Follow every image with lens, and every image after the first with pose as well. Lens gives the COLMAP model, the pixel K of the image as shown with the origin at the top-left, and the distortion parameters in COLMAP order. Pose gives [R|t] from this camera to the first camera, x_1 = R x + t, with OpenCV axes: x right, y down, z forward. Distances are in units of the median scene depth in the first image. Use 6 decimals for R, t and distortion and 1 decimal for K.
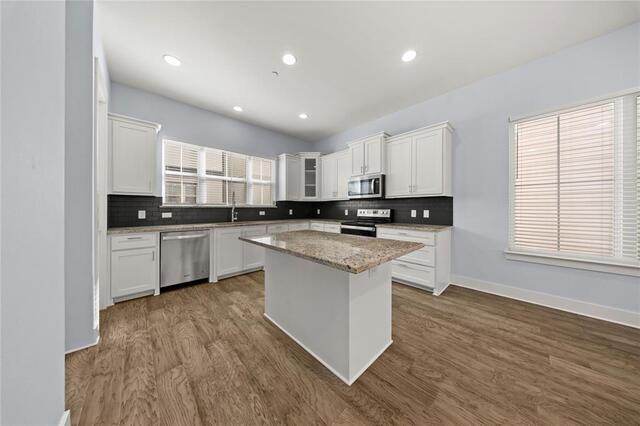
lens RADIAL K [[191.9, 0, 318.8], [0, 191.9, 210.1], [0, 0, 1]] dist [-0.000408, -0.000034]
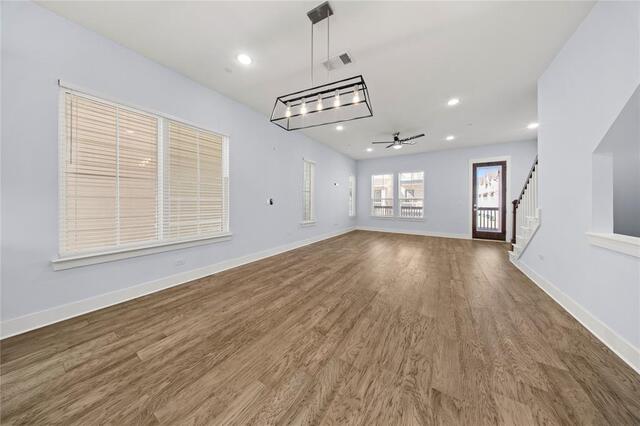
lens RADIAL K [[191.9, 0, 328.1], [0, 191.9, 201.7], [0, 0, 1]] dist [-0.000408, -0.000034]
pose [[-0.262980, 0.003569, 0.964795, 0.009658], [0.000837, 0.999994, -0.003471, -0.000906], [-0.964801, -0.000106, -0.262982, 0.280652]]
